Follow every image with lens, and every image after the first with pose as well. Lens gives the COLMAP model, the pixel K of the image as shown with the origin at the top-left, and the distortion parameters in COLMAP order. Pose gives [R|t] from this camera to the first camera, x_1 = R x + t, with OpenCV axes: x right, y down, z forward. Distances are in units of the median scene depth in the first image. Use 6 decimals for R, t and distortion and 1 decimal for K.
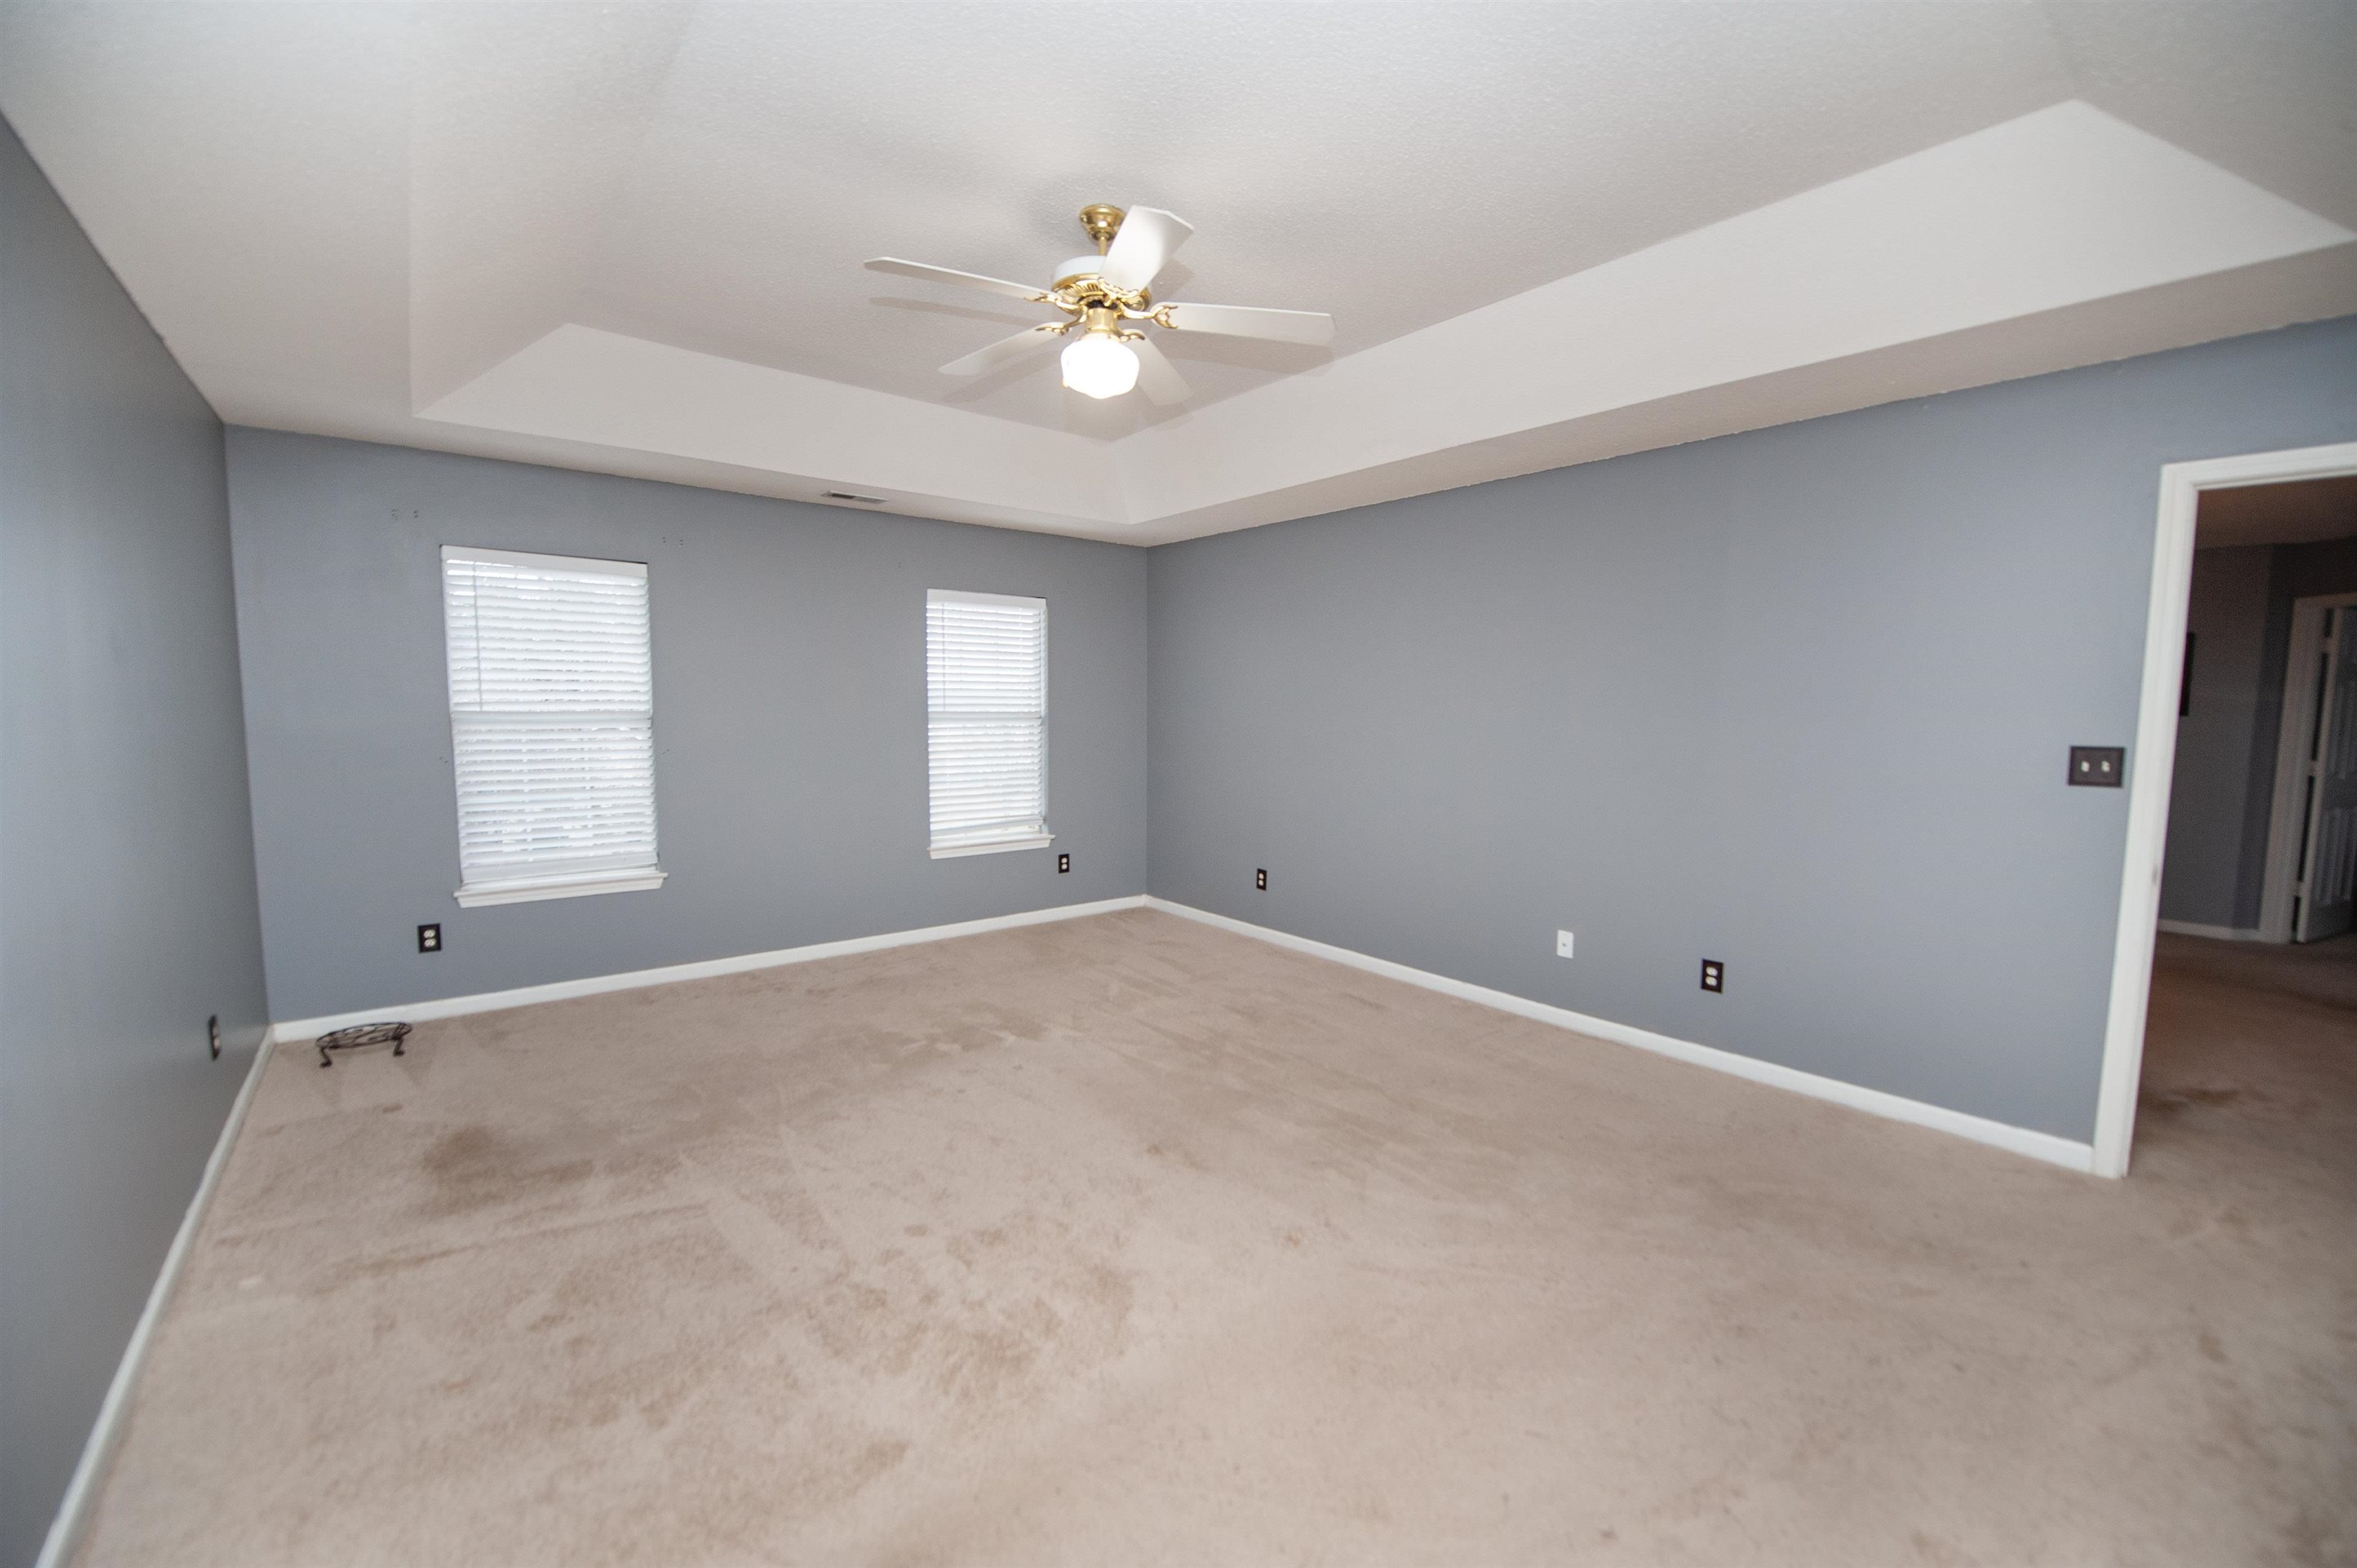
lens RADIAL K [[948.7, 0, 1153.9], [0, 948.7, 782.6], [0, 0, 1]] dist [-0.016760, -0.003415]
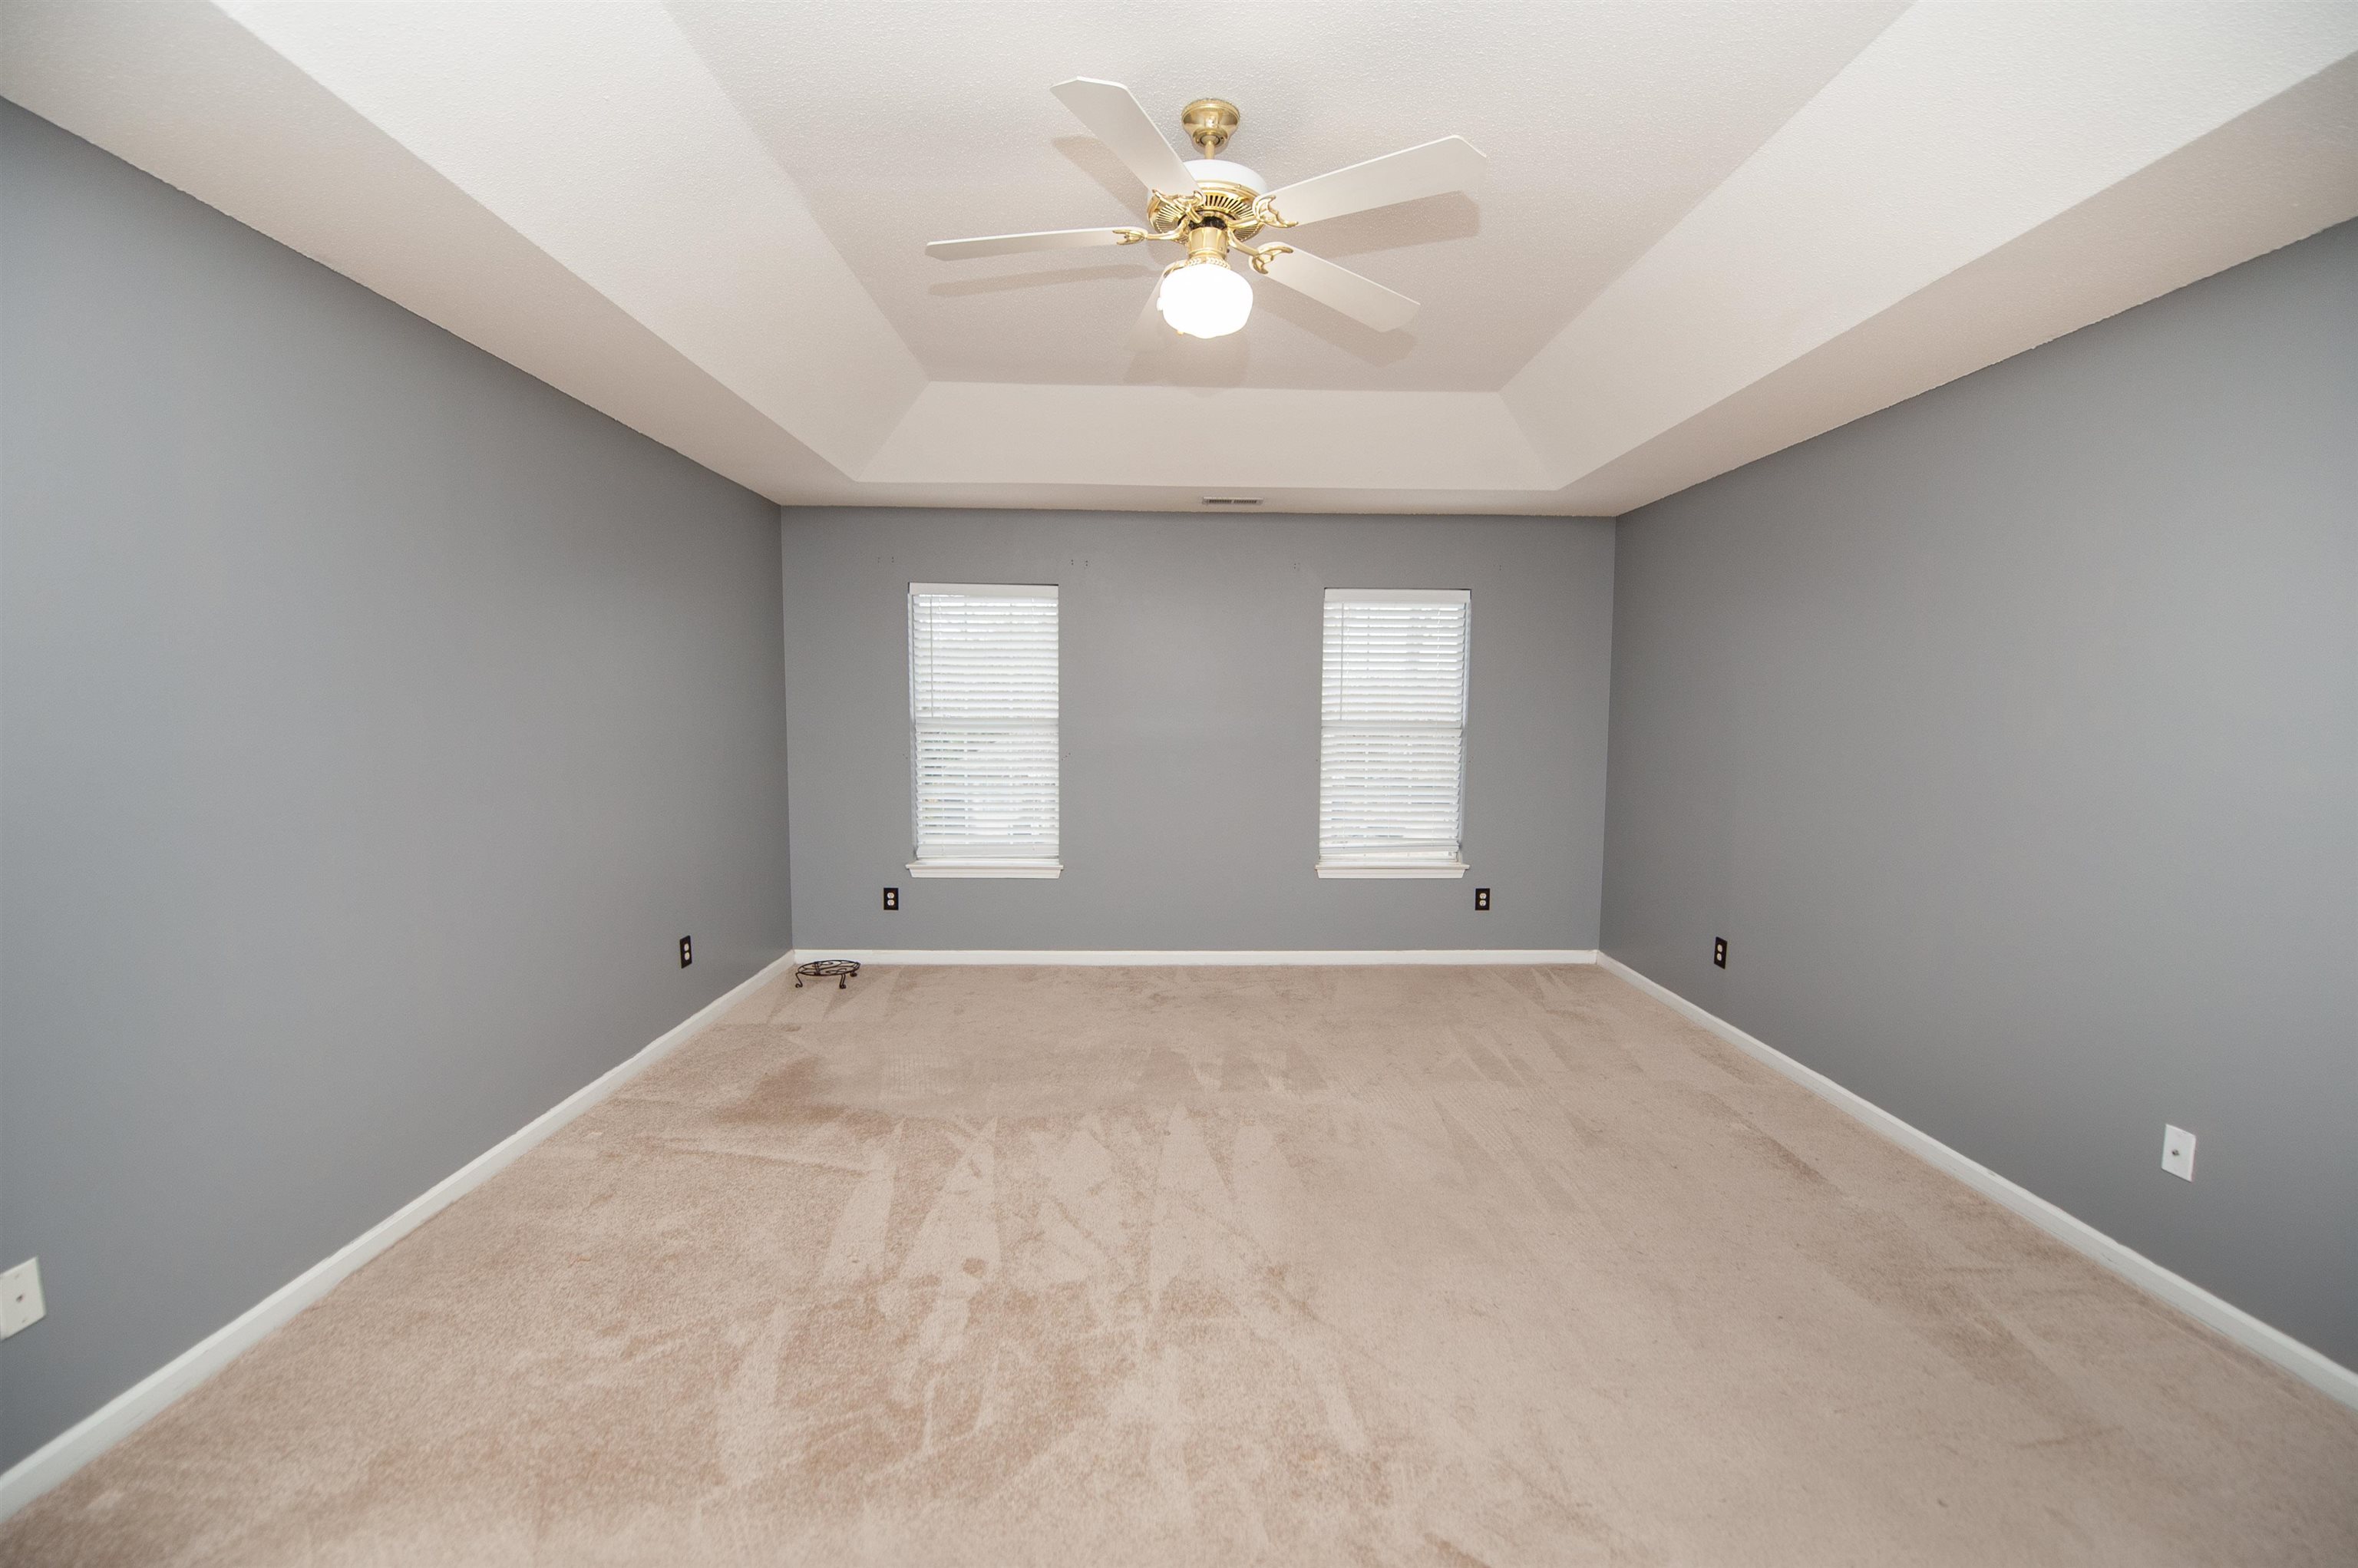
lens RADIAL K [[949.1, 0, 1181.7], [0, 949.1, 788.3], [0, 0, 1]] dist [-0.016760, -0.003415]
pose [[0.795444, 0.047607, -0.604154, 0.272501], [-0.050779, 0.998640, 0.011836, -0.014732], [0.603896, 0.021264, 0.796779, 0.213230]]
